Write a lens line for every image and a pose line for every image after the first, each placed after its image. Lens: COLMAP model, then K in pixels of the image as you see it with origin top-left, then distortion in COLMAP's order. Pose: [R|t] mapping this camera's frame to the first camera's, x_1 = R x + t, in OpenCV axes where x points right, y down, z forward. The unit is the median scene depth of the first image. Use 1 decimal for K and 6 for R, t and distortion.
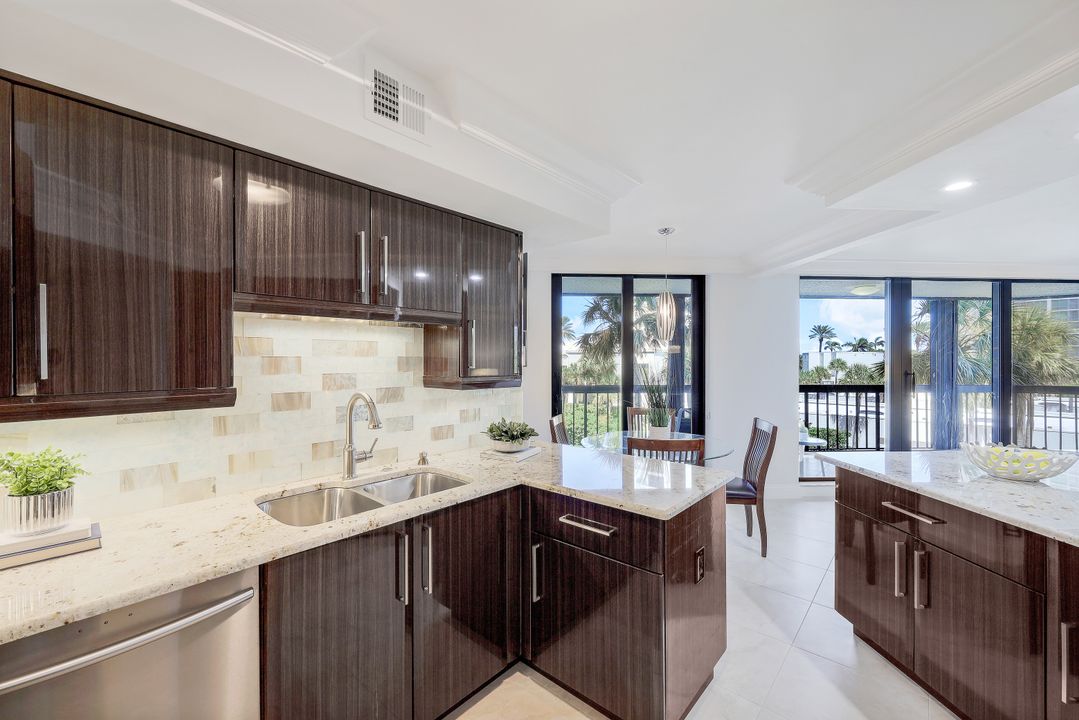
lens RADIAL K [[435.9, 0, 539.5], [0, 435.9, 360.0], [0, 0, 1]] dist [-0.000084, -0.000034]
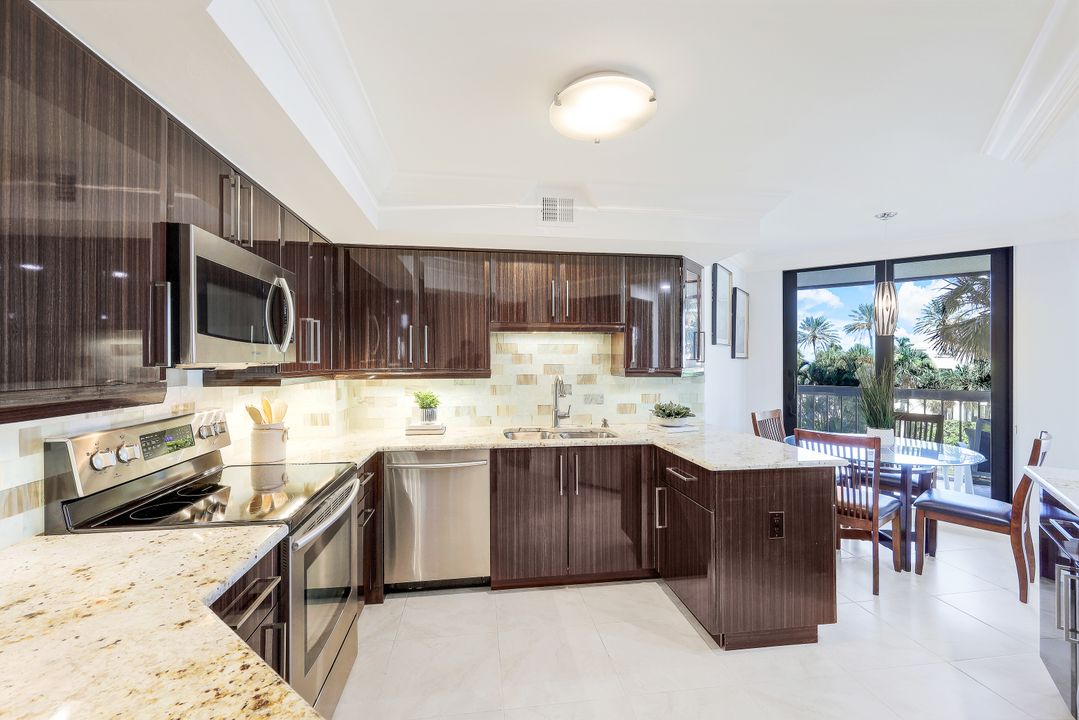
lens RADIAL K [[435.9, 0, 539.5], [0, 435.9, 360.0], [0, 0, 1]] dist [-0.000084, -0.000034]
pose [[0.765414, -0.000261, -0.643538, 0.565663], [-0.000951, 0.999998, -0.001536, 0.017285], [0.643537, 0.001787, 0.765413, -0.295710]]
